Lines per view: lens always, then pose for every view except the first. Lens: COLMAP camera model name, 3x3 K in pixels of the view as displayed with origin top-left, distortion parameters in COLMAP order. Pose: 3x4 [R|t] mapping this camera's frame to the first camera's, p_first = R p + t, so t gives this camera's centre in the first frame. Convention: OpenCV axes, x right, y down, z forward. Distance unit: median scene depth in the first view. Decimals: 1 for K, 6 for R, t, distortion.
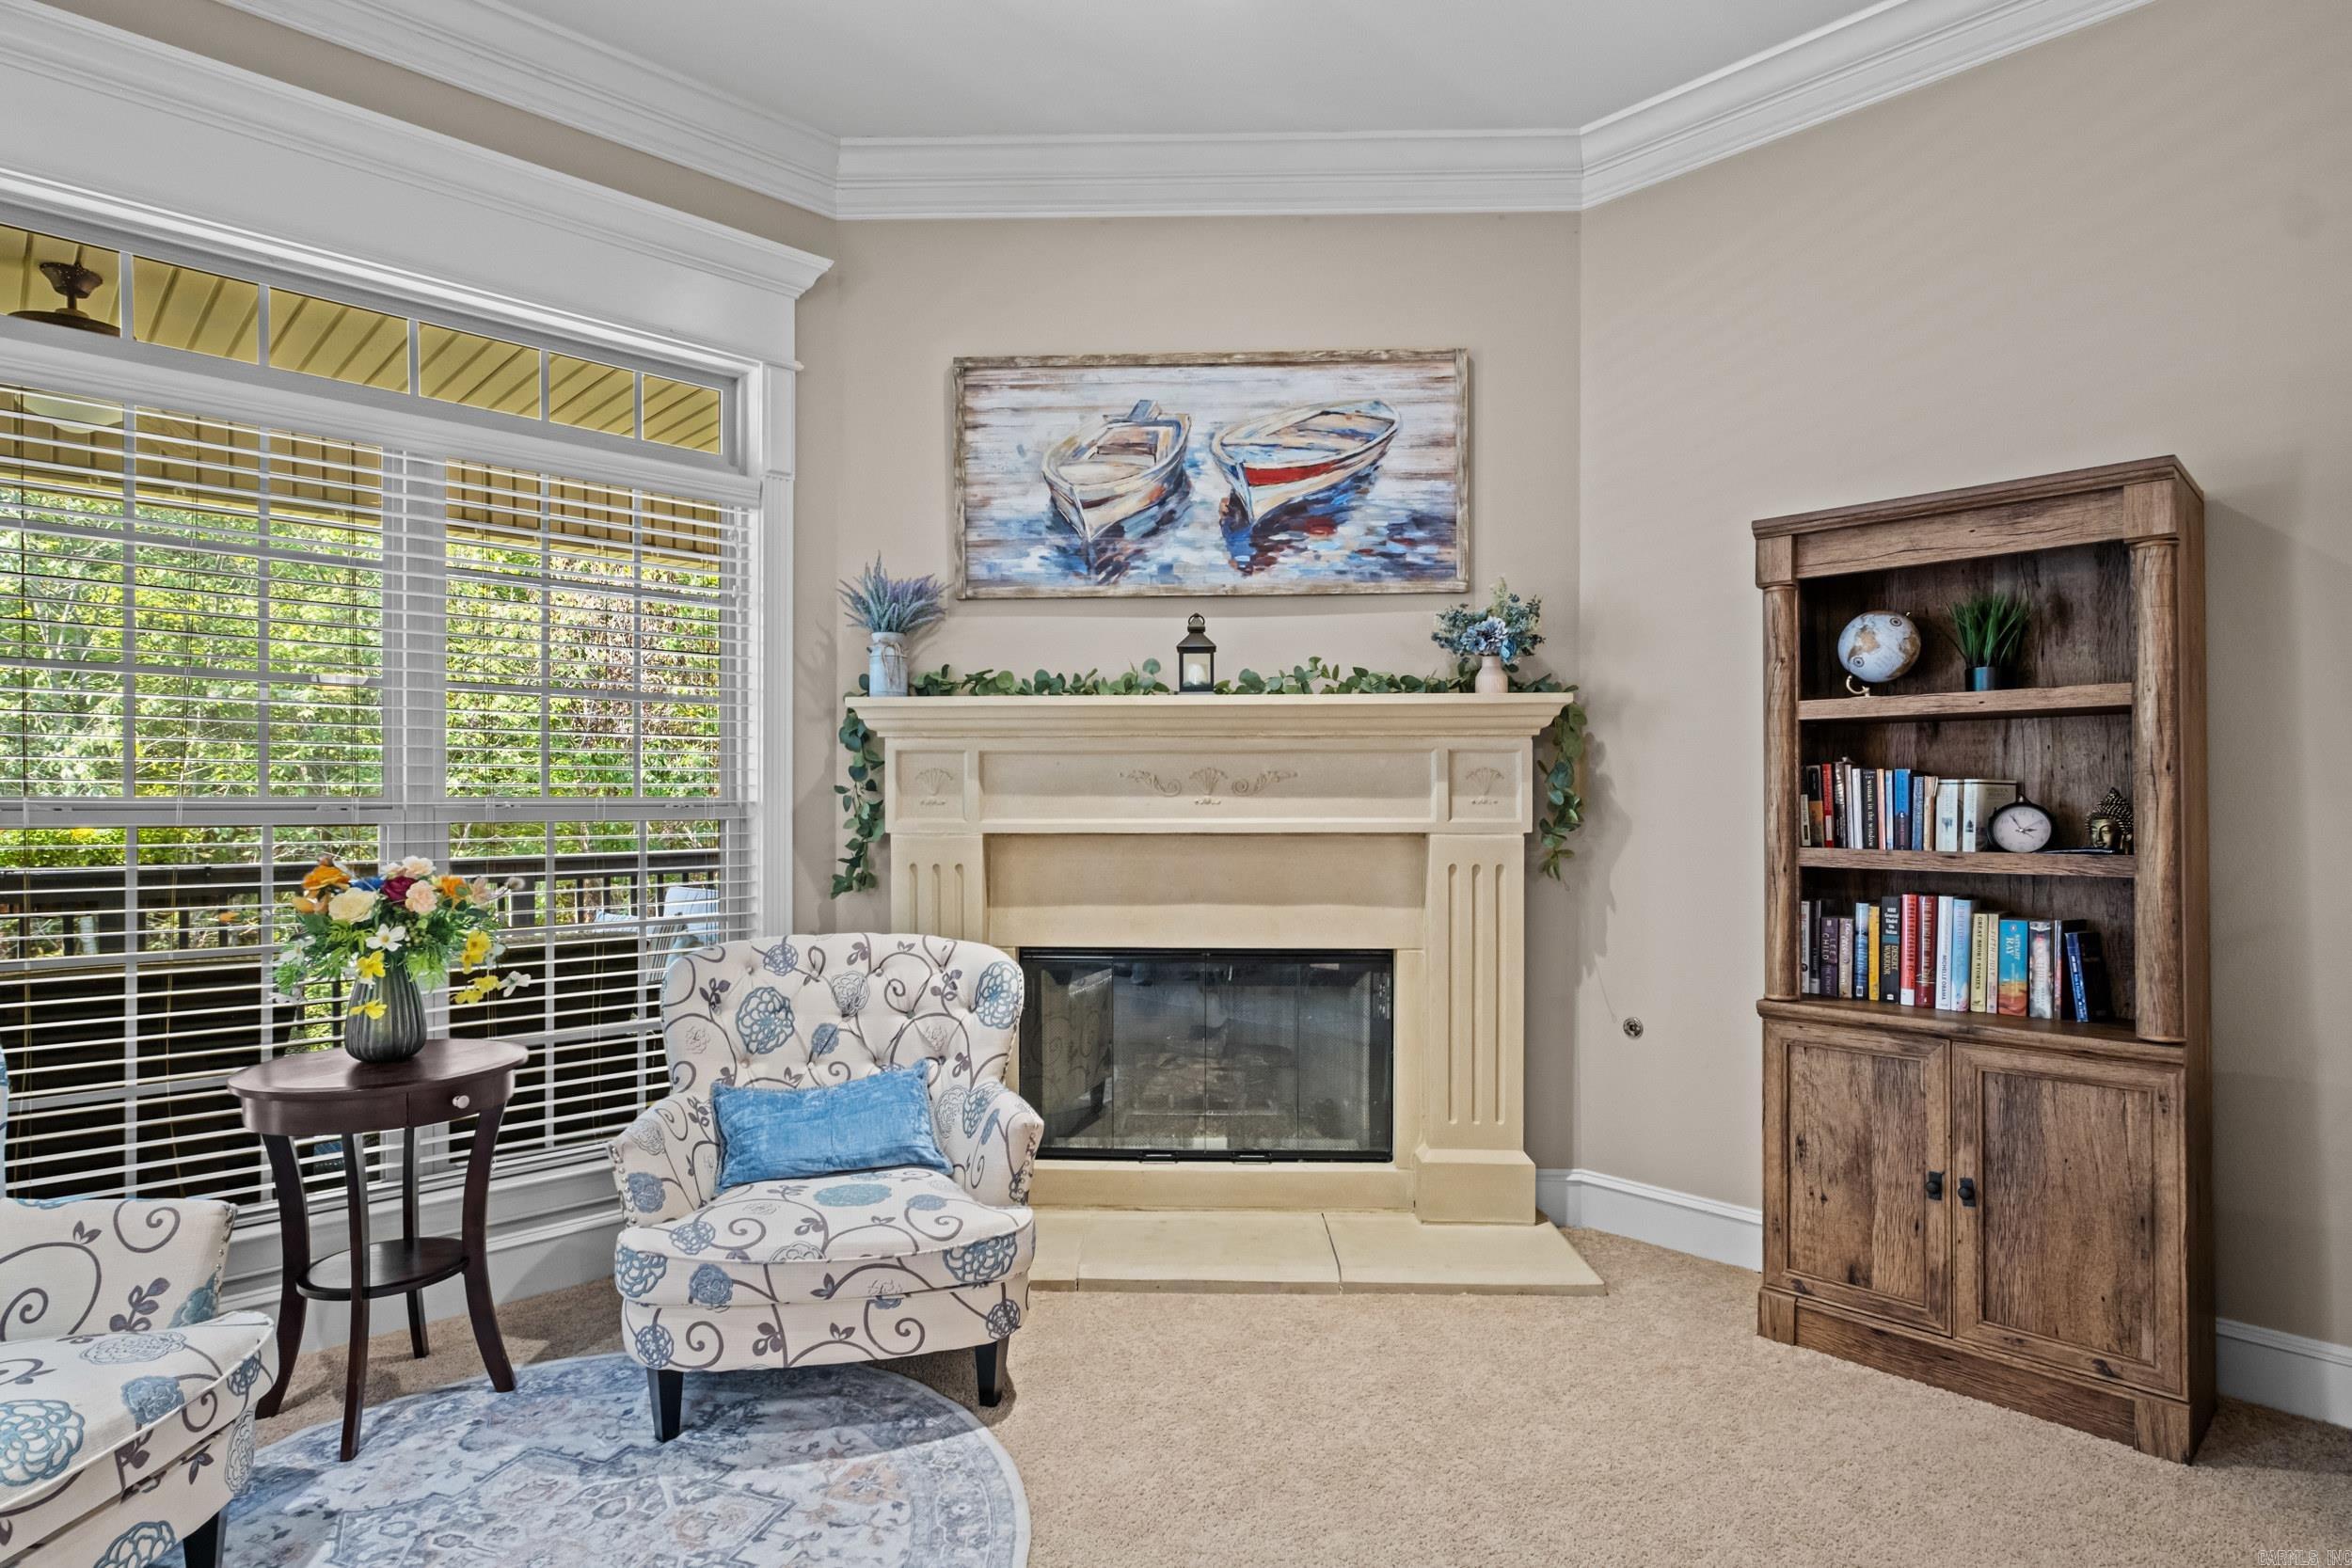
lens RADIAL K [[1254.9, 0, 1145.9], [0, 1254.9, 798.0], [0, 0, 1]] dist [-0.010693, 0.007748]
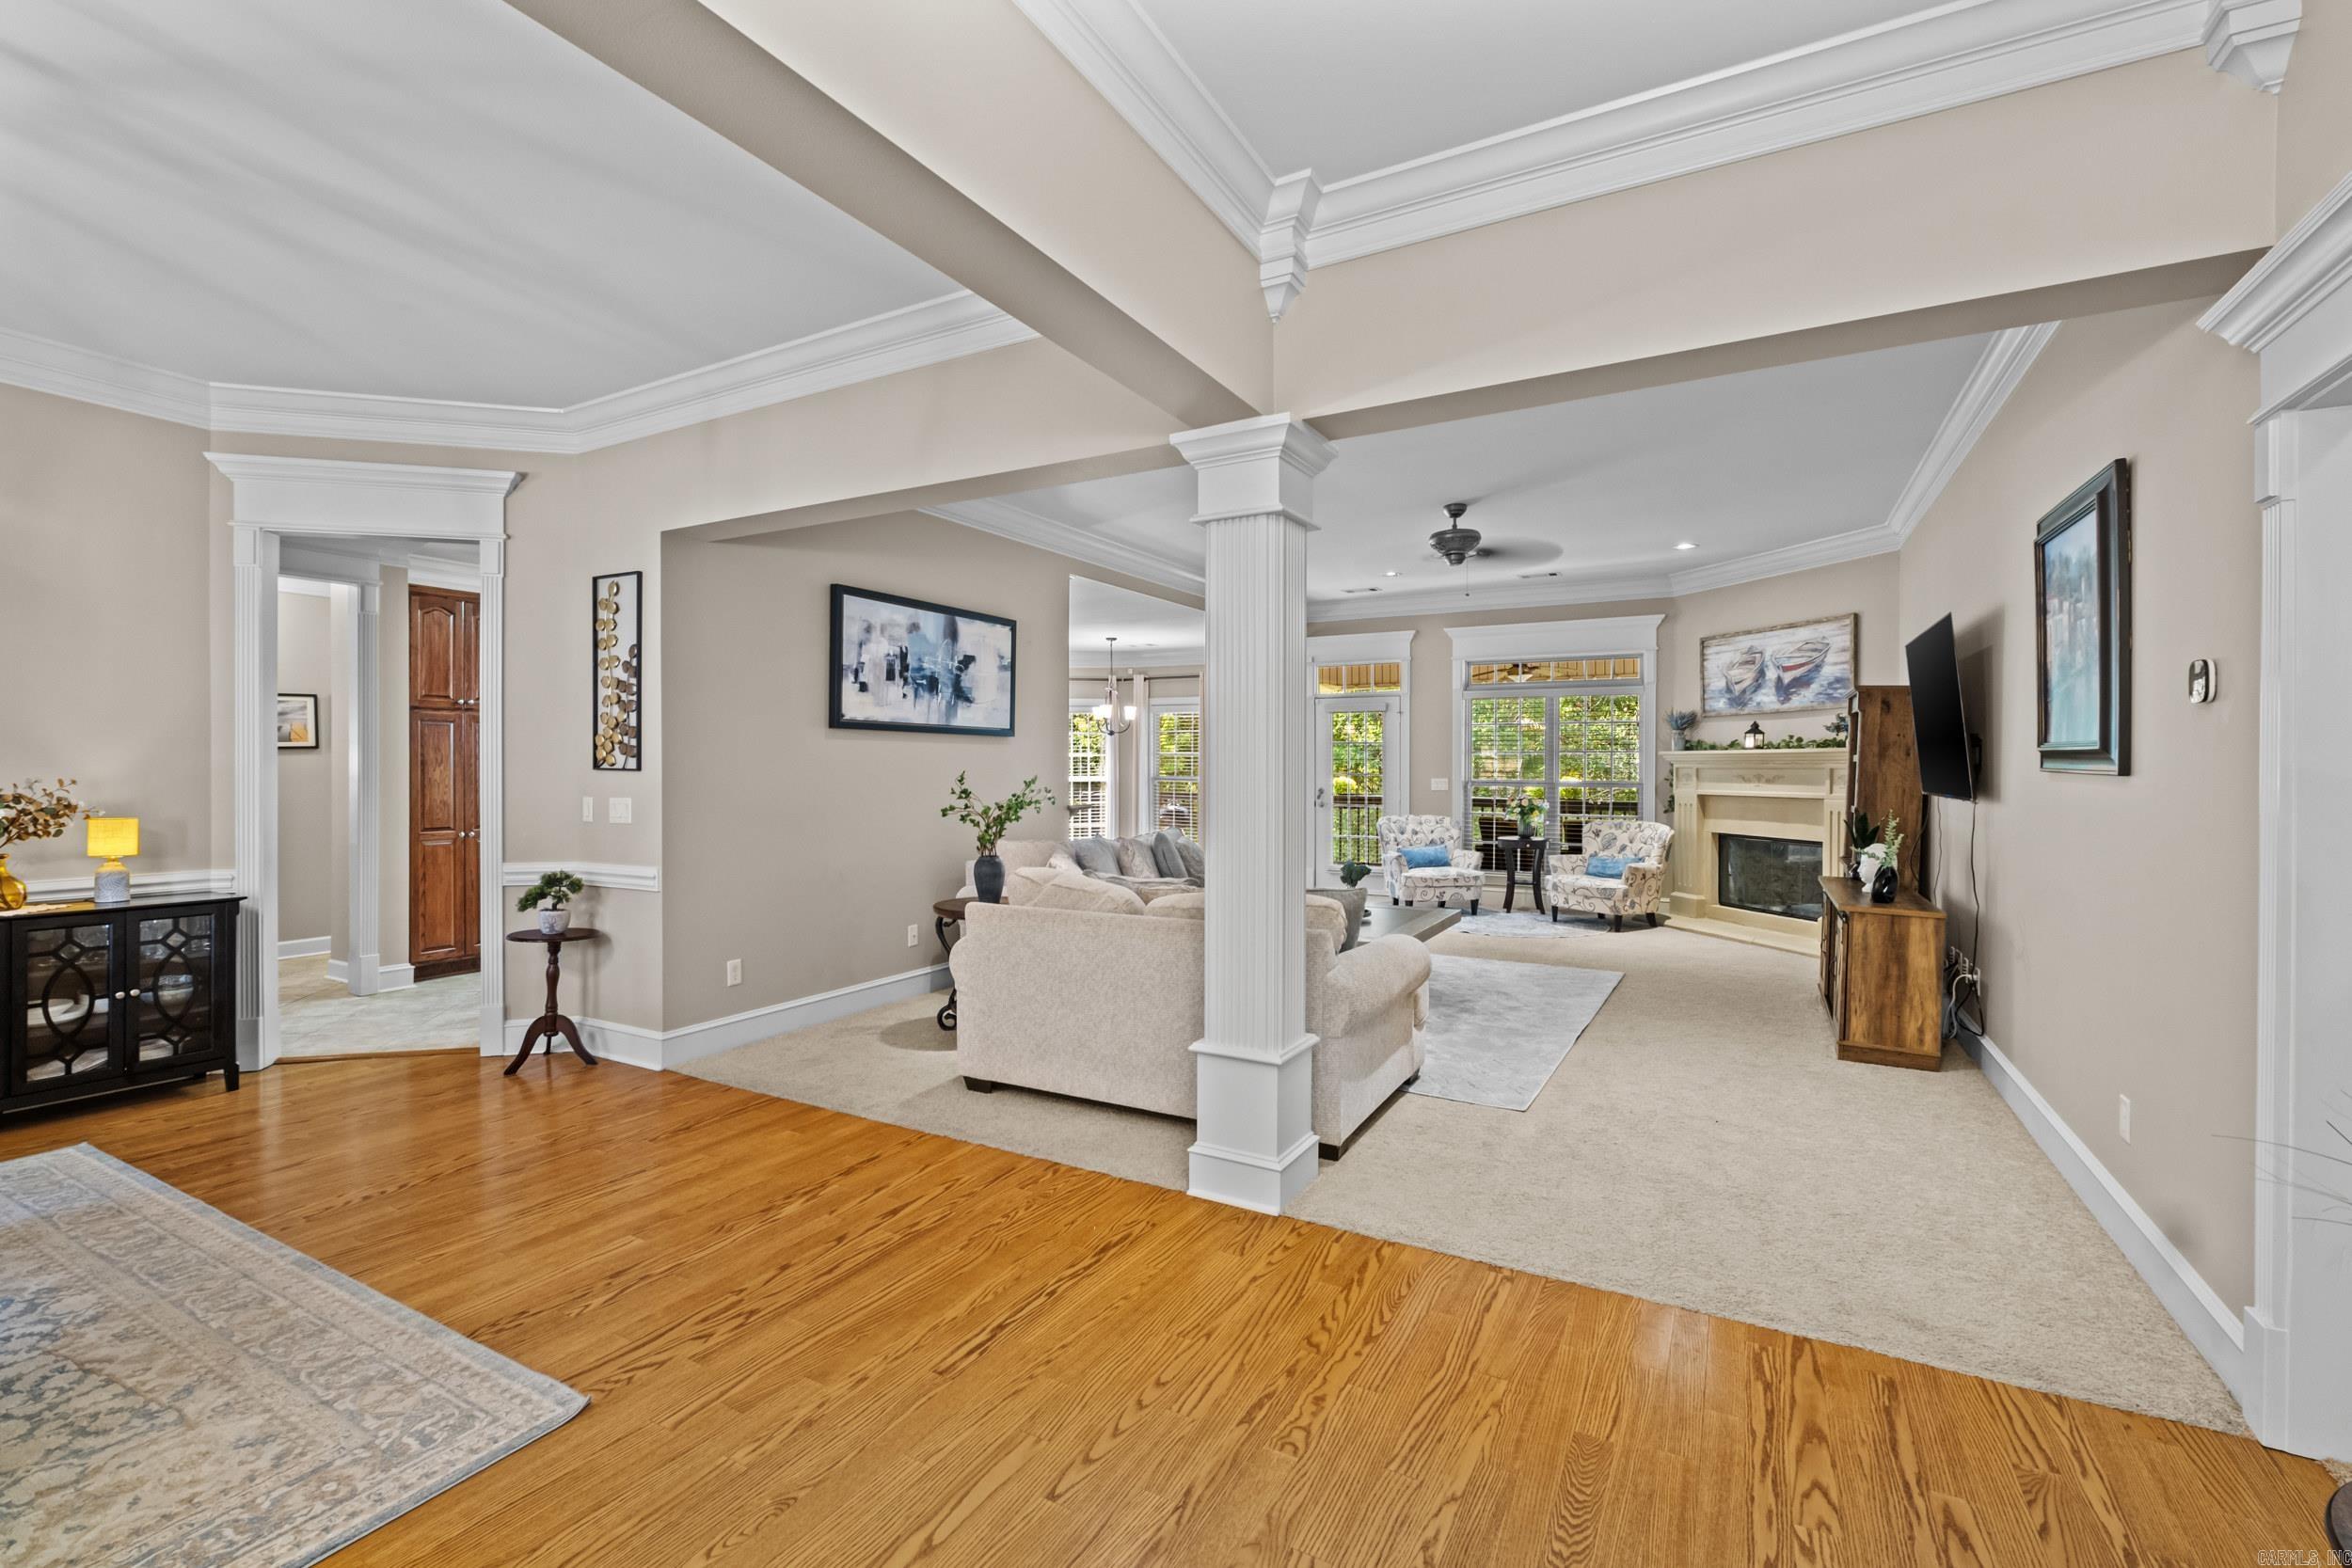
lens RADIAL K [[1021.4, 0, 1166.5], [0, 1021.4, 771.9], [0, 0, 1]] dist [-0.010222, 0.000043]
pose [[0.294674, 0.008751, -0.955558, 1.839713], [-0.002170, 0.999962, 0.008488, -0.044650], [0.955595, -0.000428, 0.294682, -0.971486]]
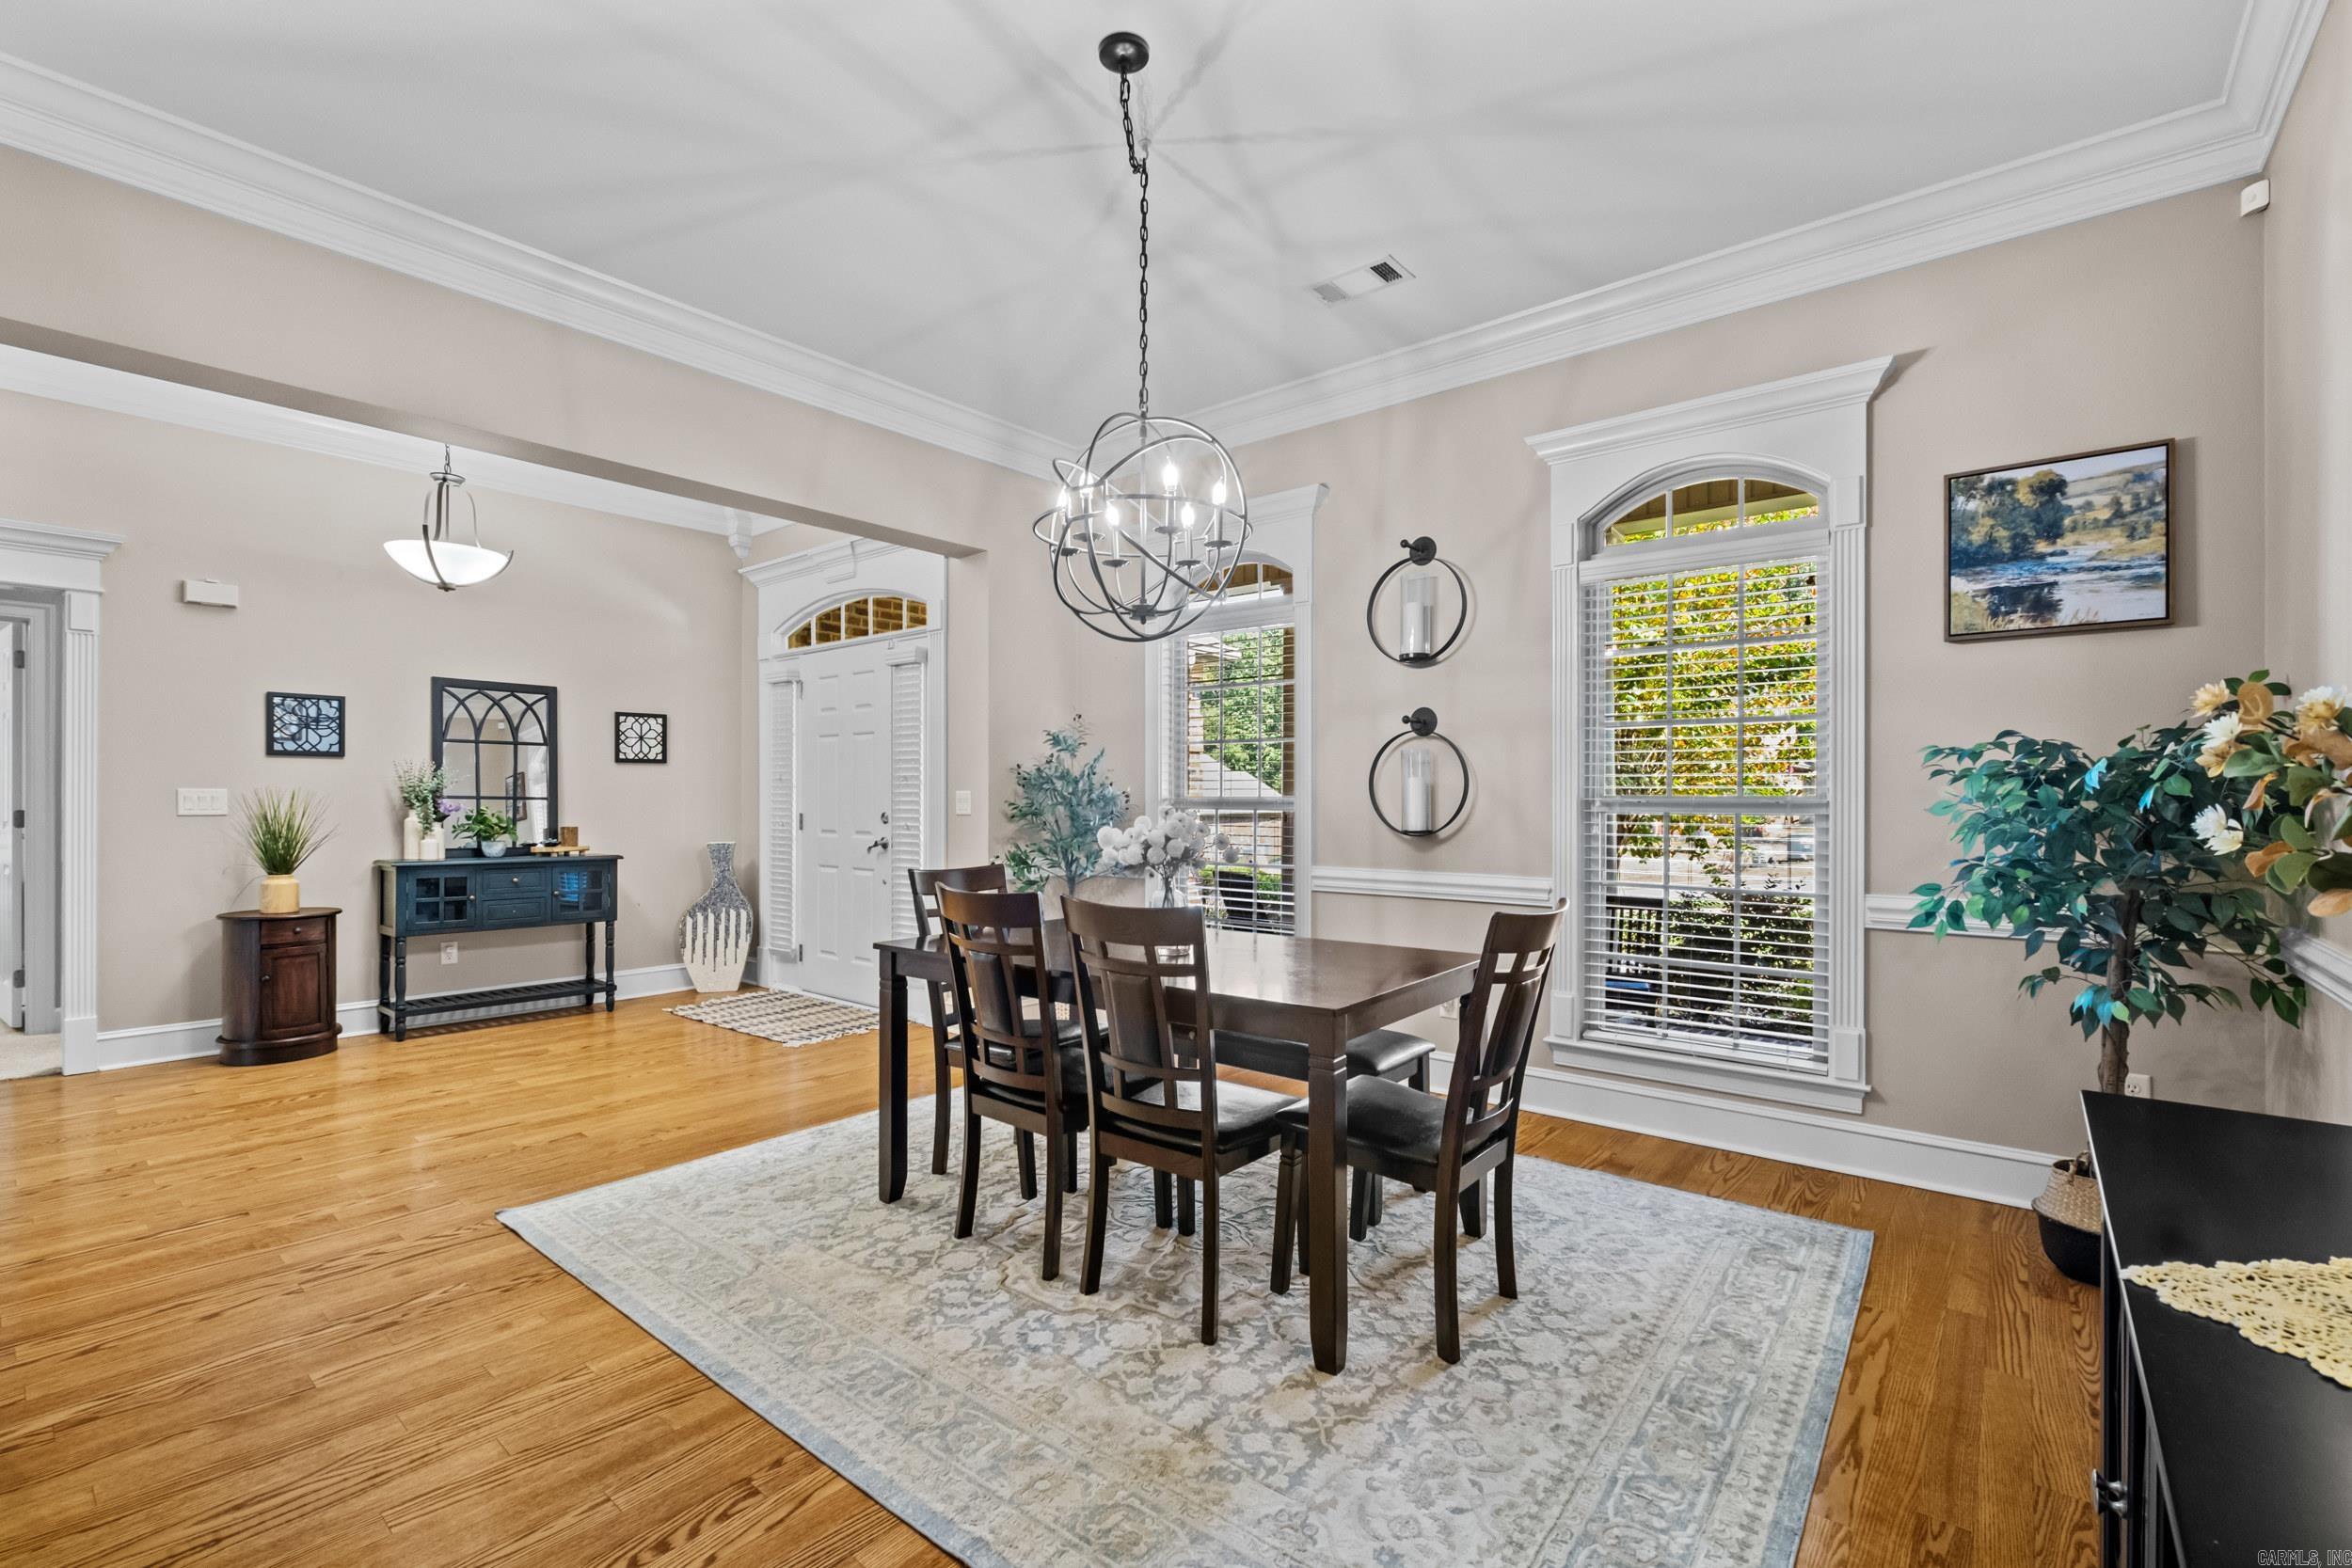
lens RADIAL K [[1021.4, 0, 1161.2], [0, 1021.4, 797.6], [0, 0, 1]] dist [-0.010222, 0.000043]
pose [[-0.114824, 0.002158, 0.993384, 0.290290], [-0.004204, 0.999988, -0.002658, 0.006187], [-0.993377, -0.004481, -0.114813, -1.555760]]
